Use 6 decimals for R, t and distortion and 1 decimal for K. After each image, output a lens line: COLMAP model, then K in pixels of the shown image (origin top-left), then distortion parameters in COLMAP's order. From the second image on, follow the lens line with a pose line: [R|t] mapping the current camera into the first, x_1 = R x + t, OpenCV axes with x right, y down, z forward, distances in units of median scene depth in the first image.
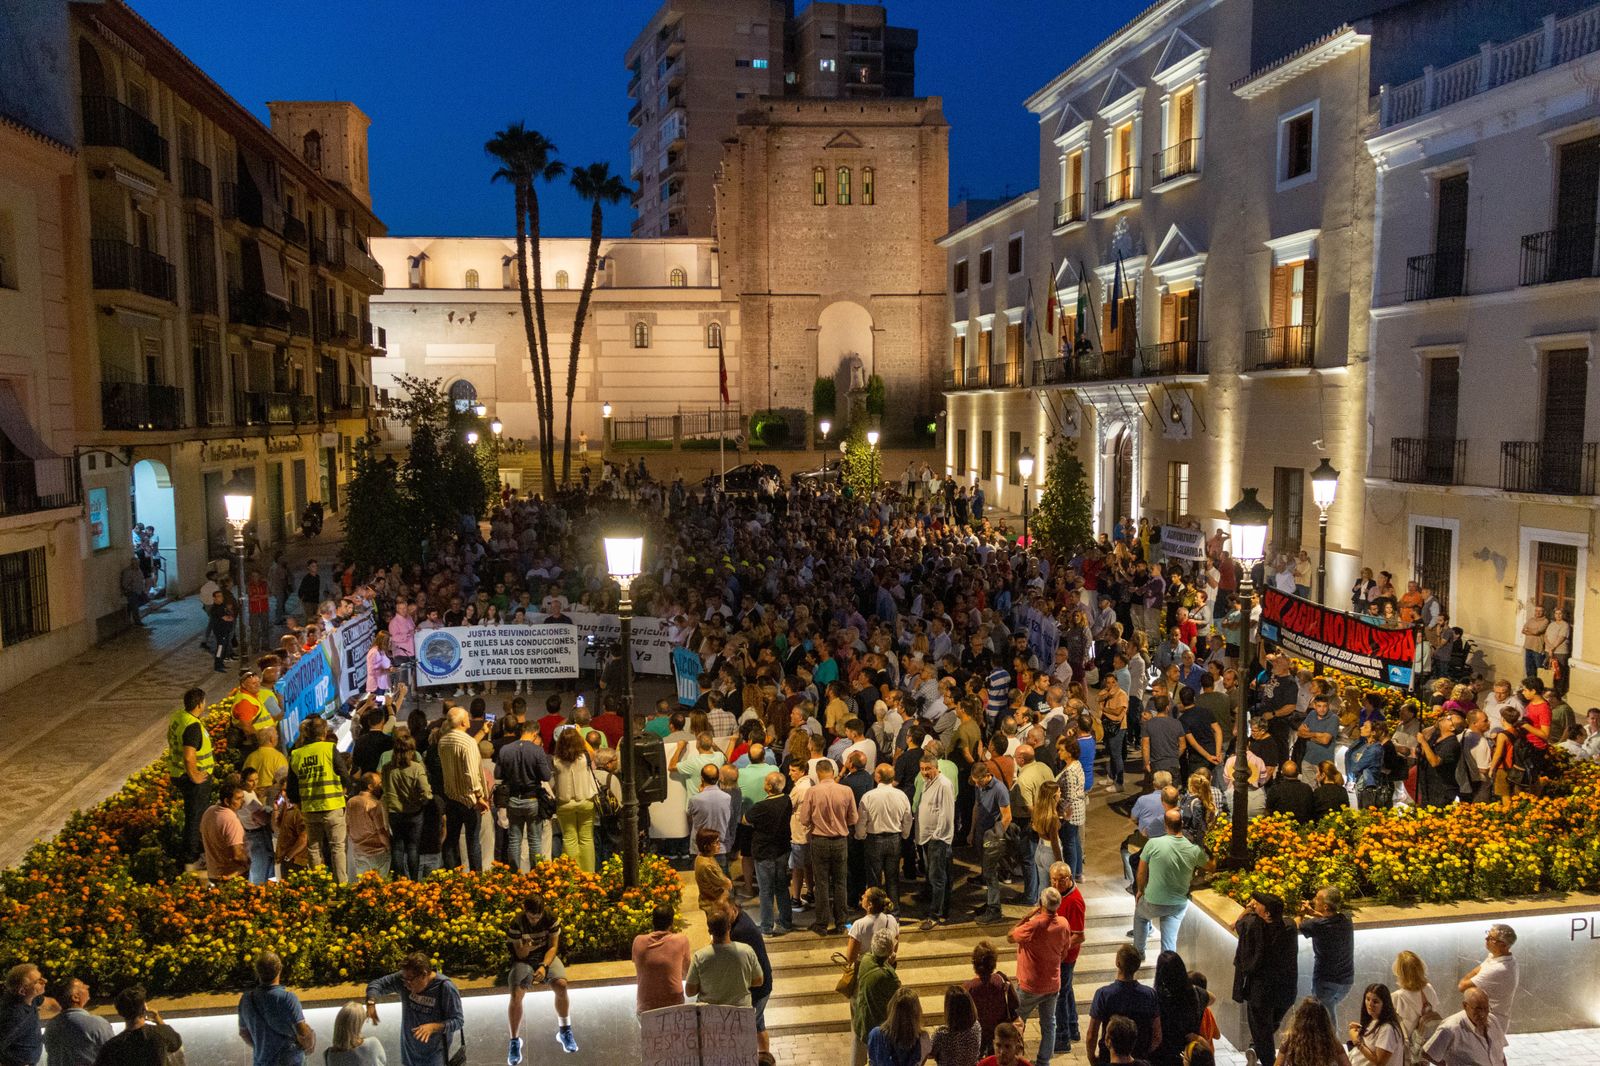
lens RADIAL K [[1317.0, 0, 810.0], [0, 1317.0, 567.1], [0, 0, 1]] dist [0.029057, 0.015703]
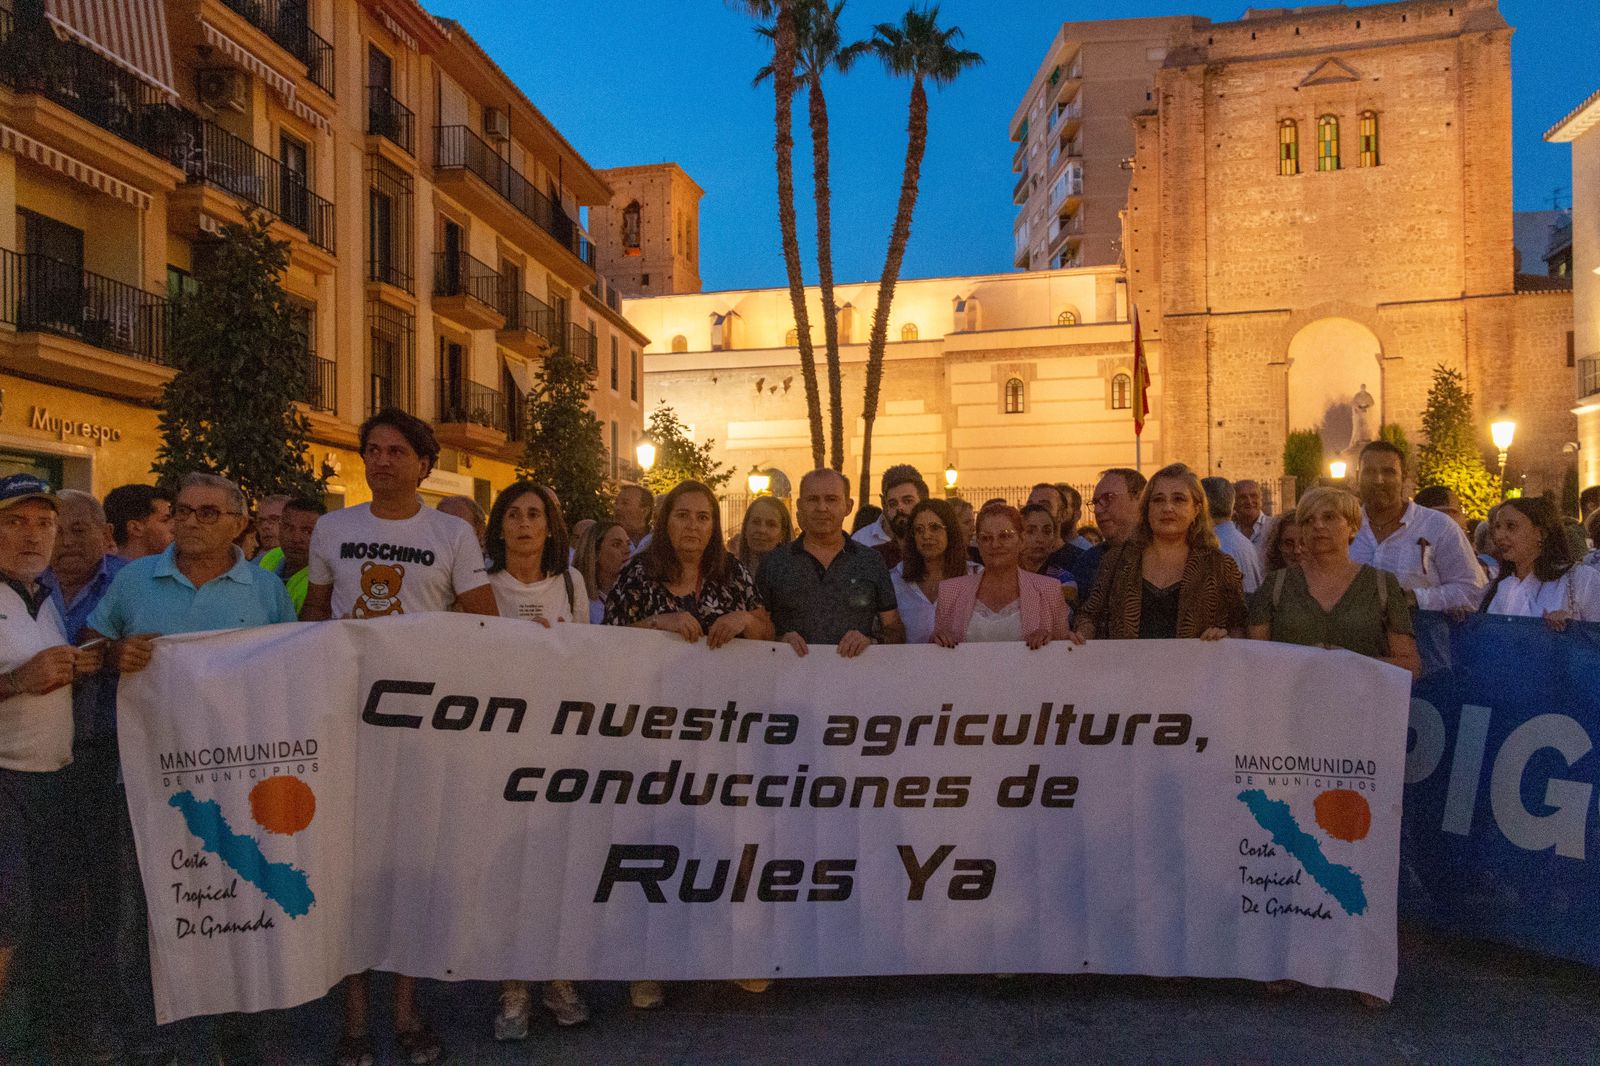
lens RADIAL K [[1317.0, 0, 810.0], [0, 1317.0, 567.1], [0, 0, 1]] dist [0.029057, 0.015703]
pose [[0.955654, -0.012757, -0.294216, -0.028028], [-0.025157, 0.991873, -0.124720, 0.004978], [0.293416, 0.126591, 0.947566, 0.332046]]
